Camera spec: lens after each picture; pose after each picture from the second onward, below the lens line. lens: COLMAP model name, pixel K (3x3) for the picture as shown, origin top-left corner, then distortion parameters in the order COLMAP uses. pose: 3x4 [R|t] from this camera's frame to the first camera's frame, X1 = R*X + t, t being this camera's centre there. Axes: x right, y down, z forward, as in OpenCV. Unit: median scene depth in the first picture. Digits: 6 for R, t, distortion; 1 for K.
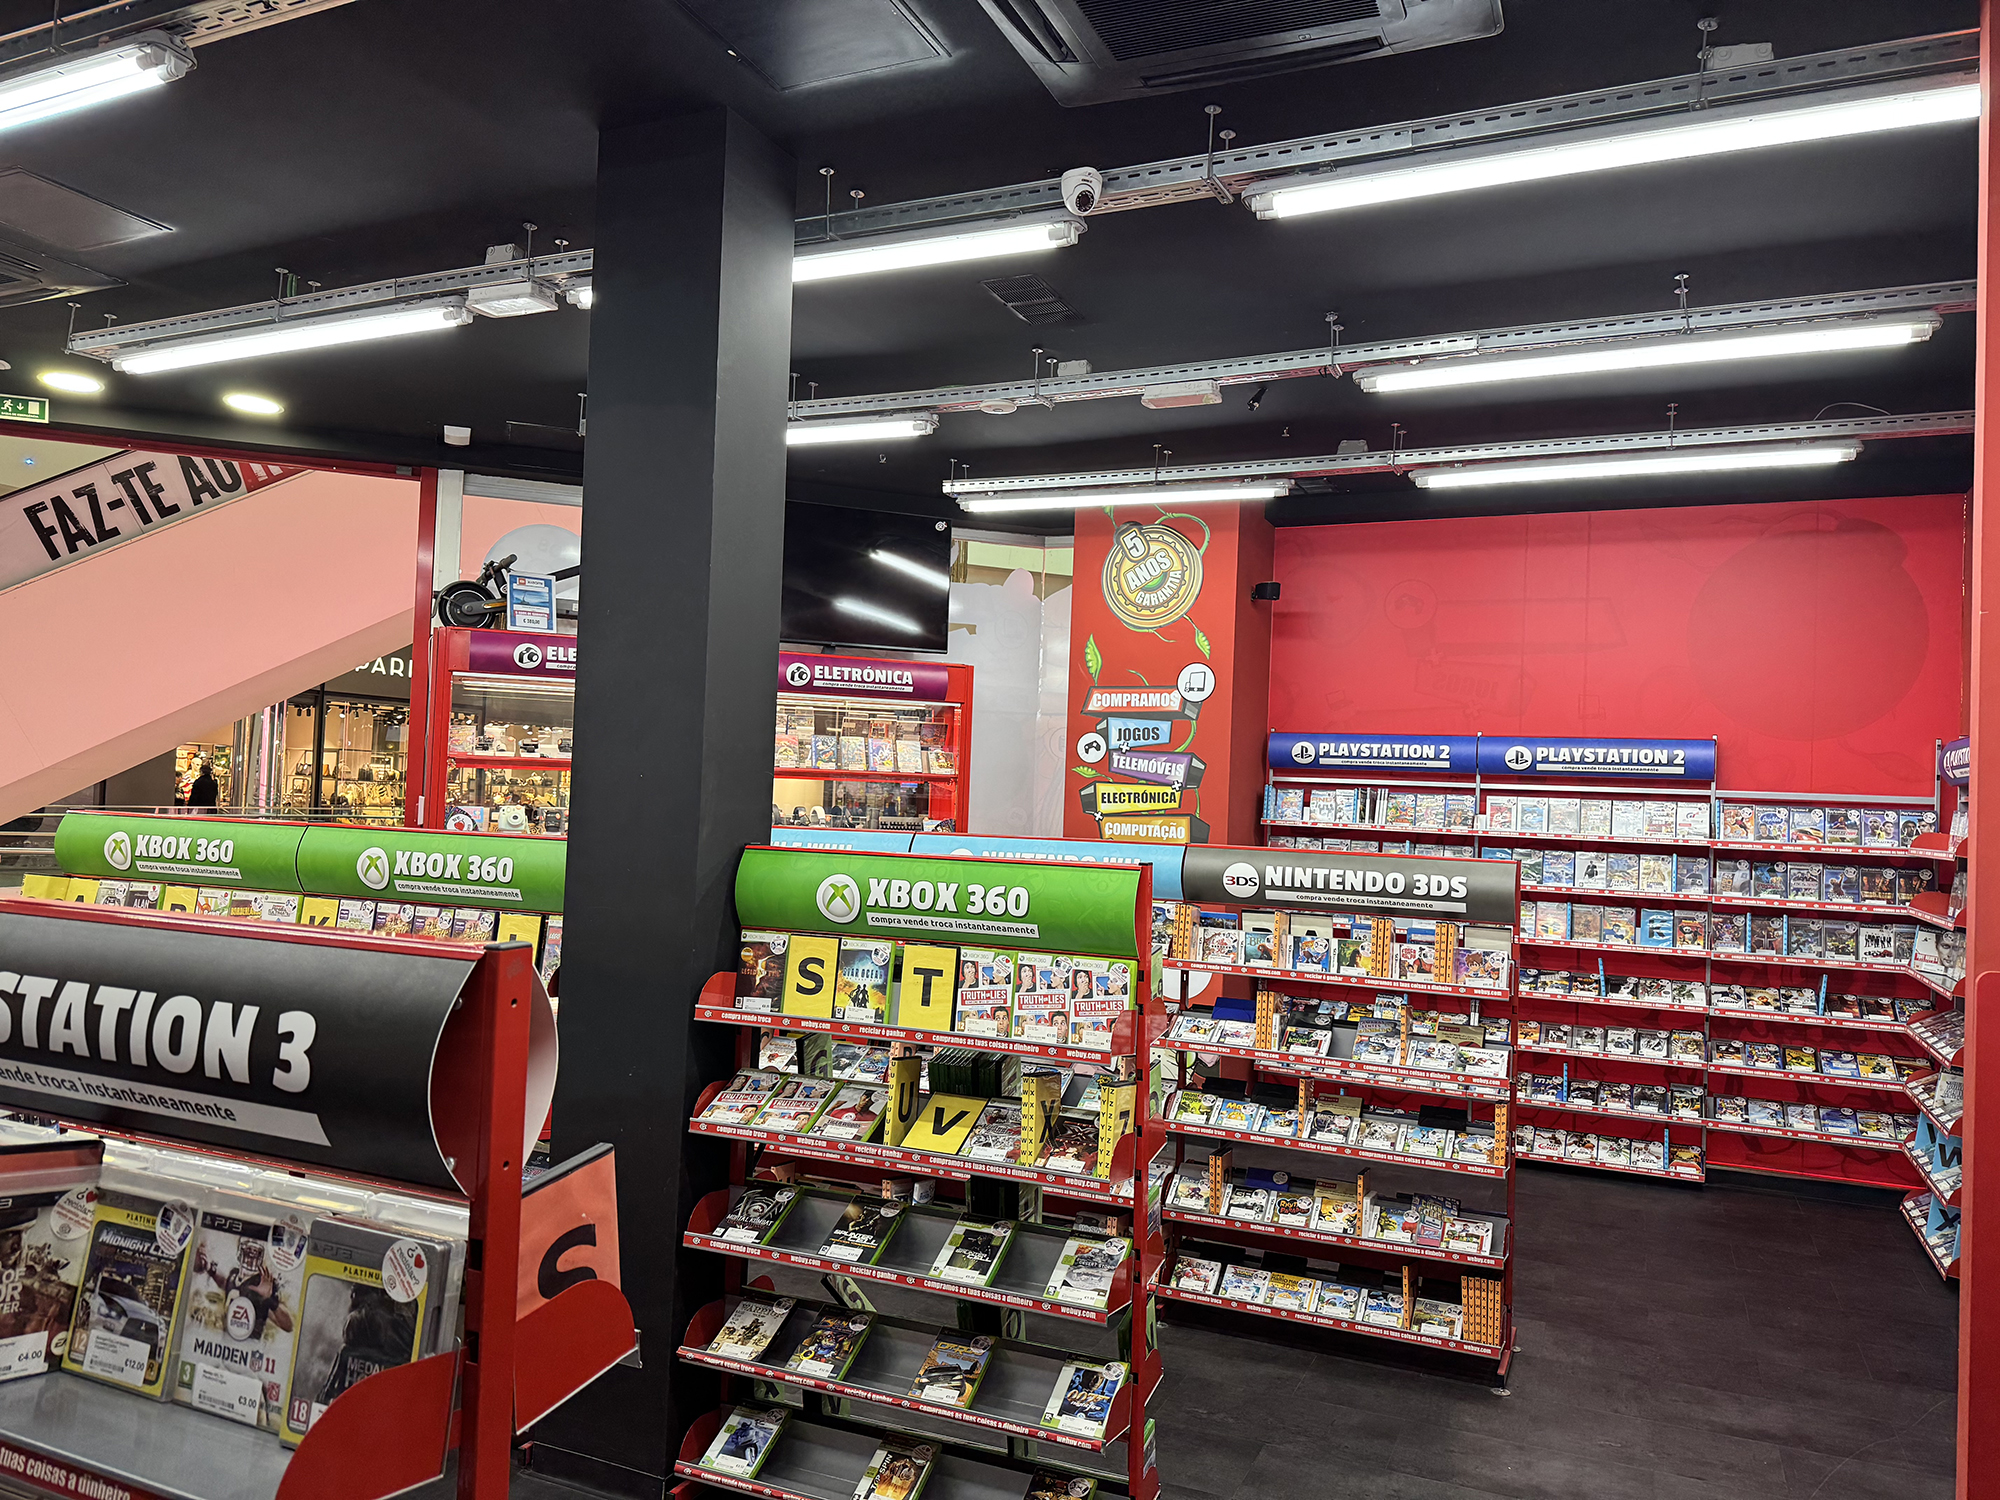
lens RADIAL K [[1391.0, 0, 1000.0], [0, 1391.0, 750.0], [0, 0, 1]] dist [0.163307, -0.267238]
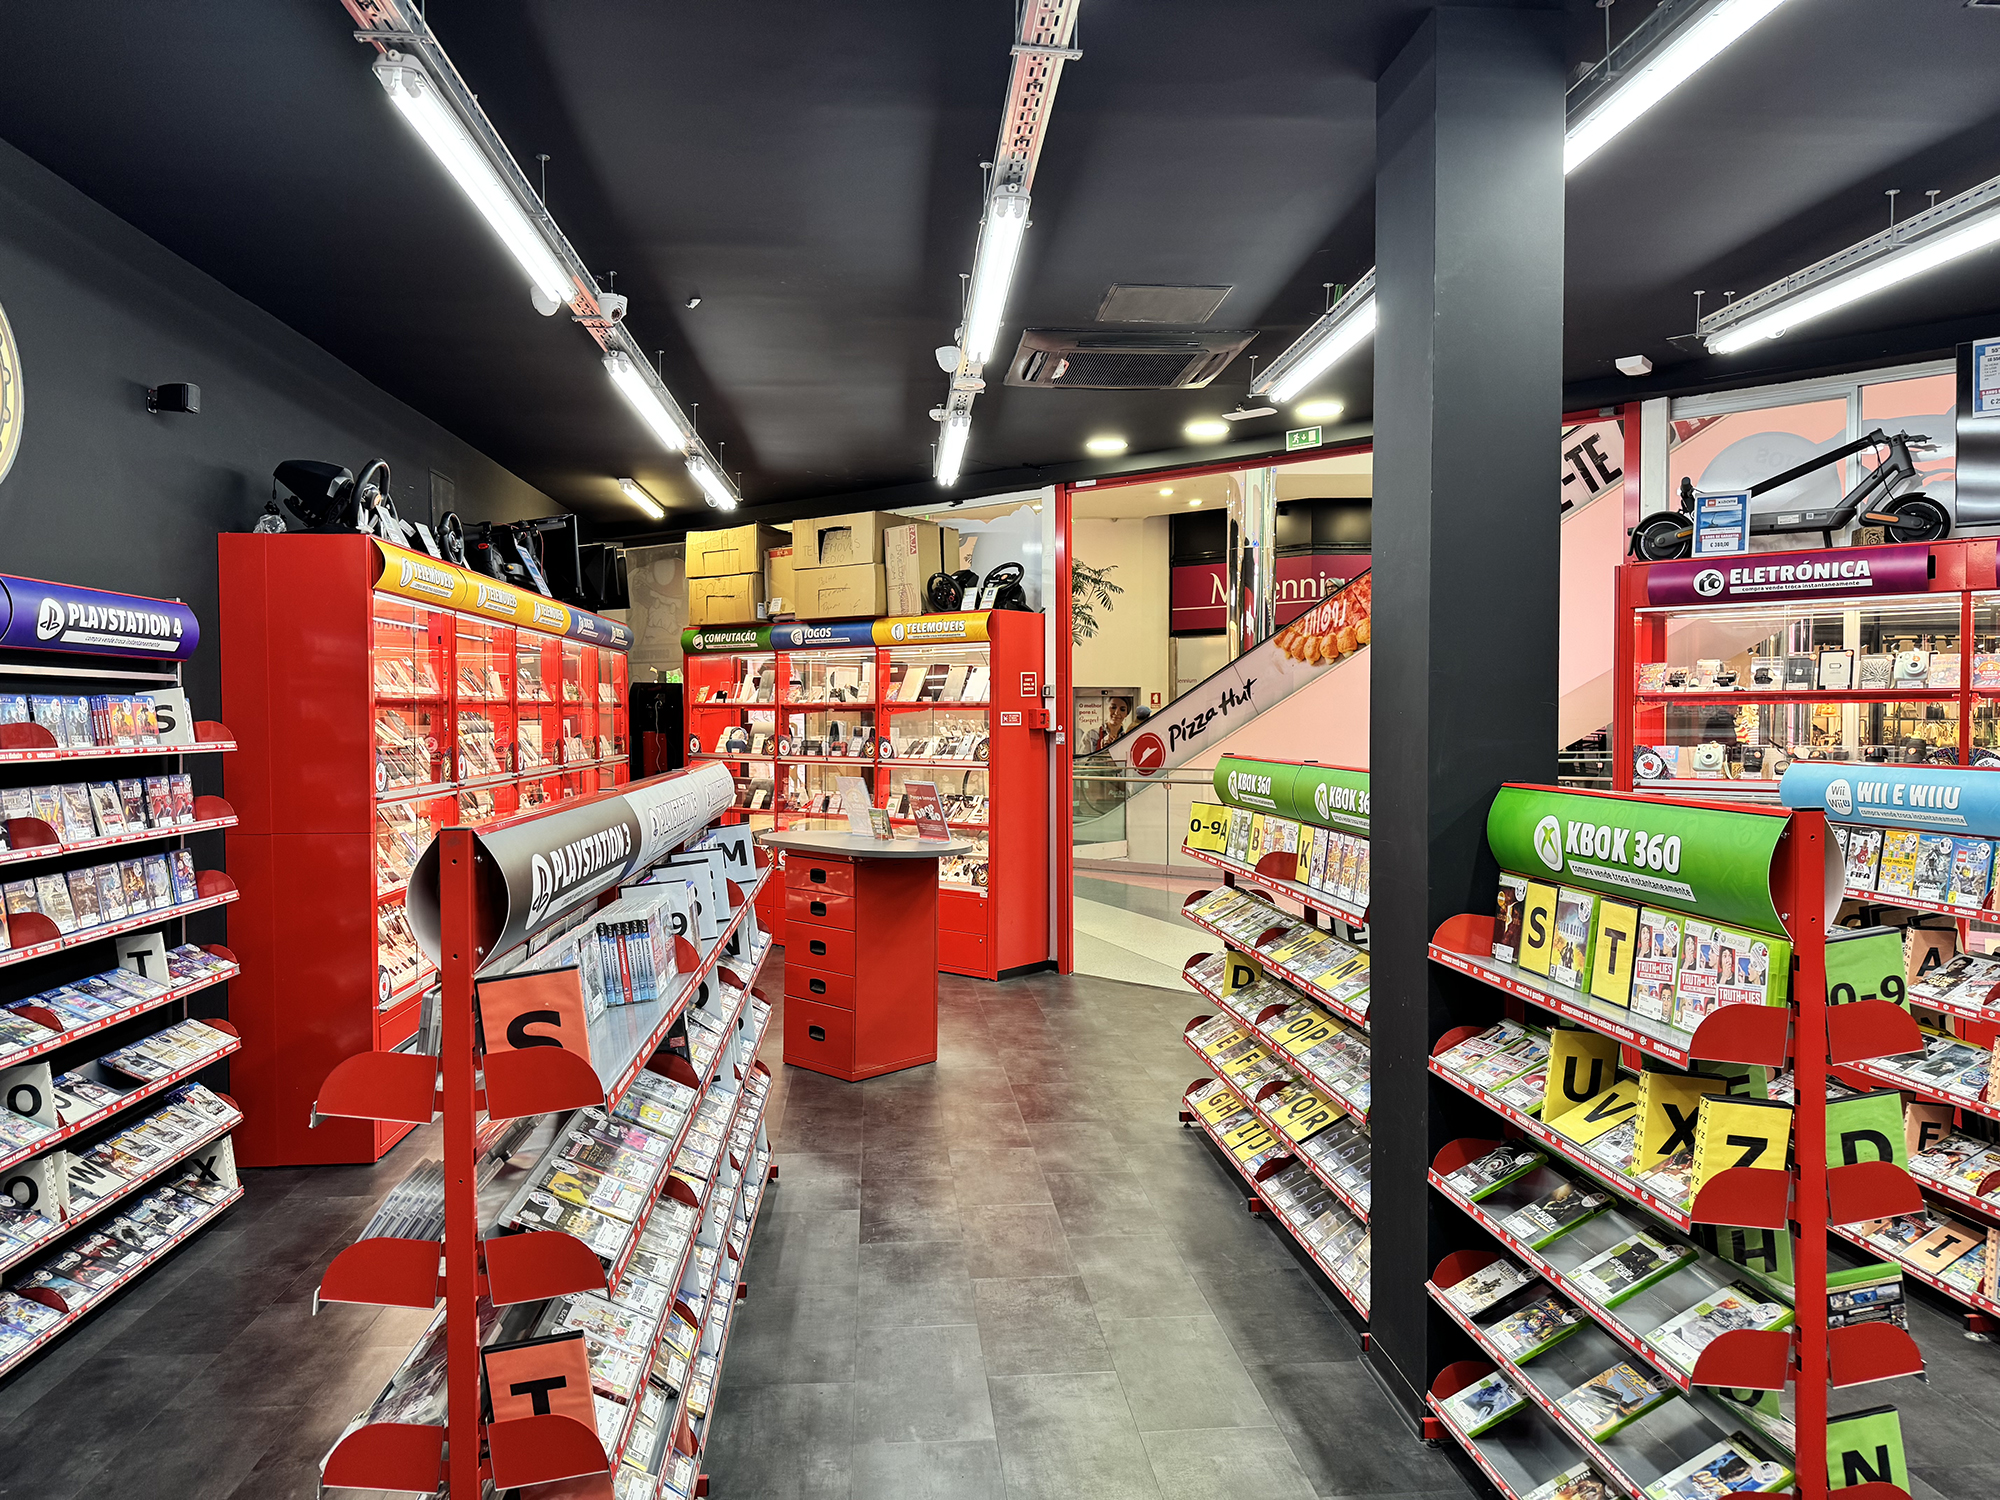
lens RADIAL K [[1391.0, 0, 1000.0], [0, 1391.0, 750.0], [0, 0, 1]] dist [0.163307, -0.267238]
pose [[0.478883, -0.018354, -0.877687, 0.500493], [0.052453, 0.998593, 0.007737, 0.021700], [0.876310, -0.049743, 0.479172, 0.261850]]
